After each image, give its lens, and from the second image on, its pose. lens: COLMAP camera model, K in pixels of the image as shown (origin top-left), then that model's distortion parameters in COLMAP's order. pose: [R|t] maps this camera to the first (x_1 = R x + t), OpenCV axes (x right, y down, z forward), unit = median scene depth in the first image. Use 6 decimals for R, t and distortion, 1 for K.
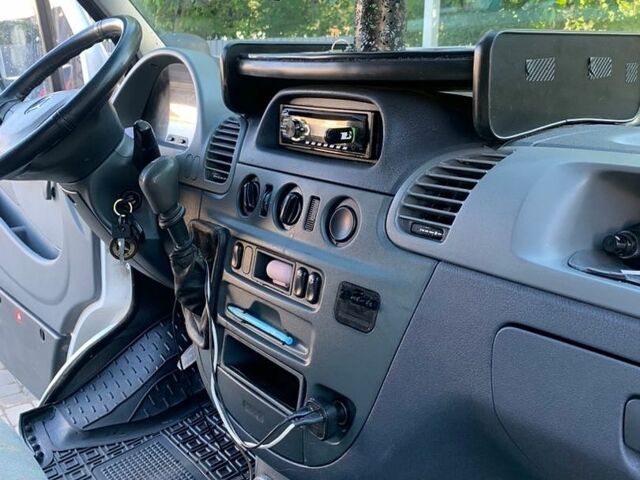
lens RADIAL K [[644.7, 0, 320.0], [0, 644.7, 240.0], [0, 0, 1]] dist [0.199871, -0.482915]
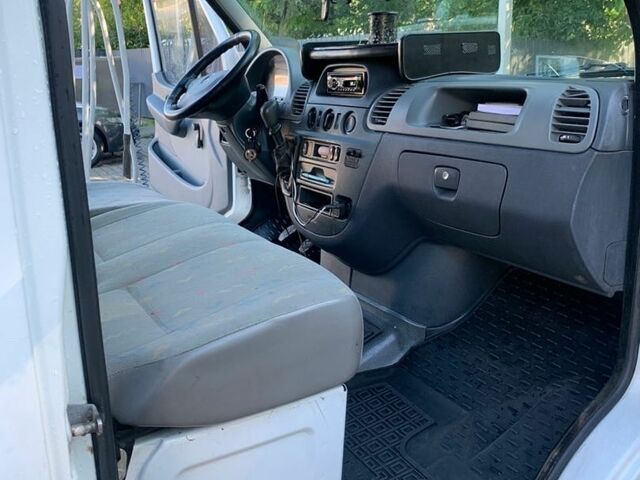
lens RADIAL K [[644.7, 0, 320.0], [0, 644.7, 240.0], [0, 0, 1]] dist [0.199871, -0.482915]
pose [[0.987950, 0.009345, -0.154491, 0.231765], [-0.008246, 0.999936, 0.007749, 0.294321], [0.154553, -0.006382, 0.987964, -1.000067]]
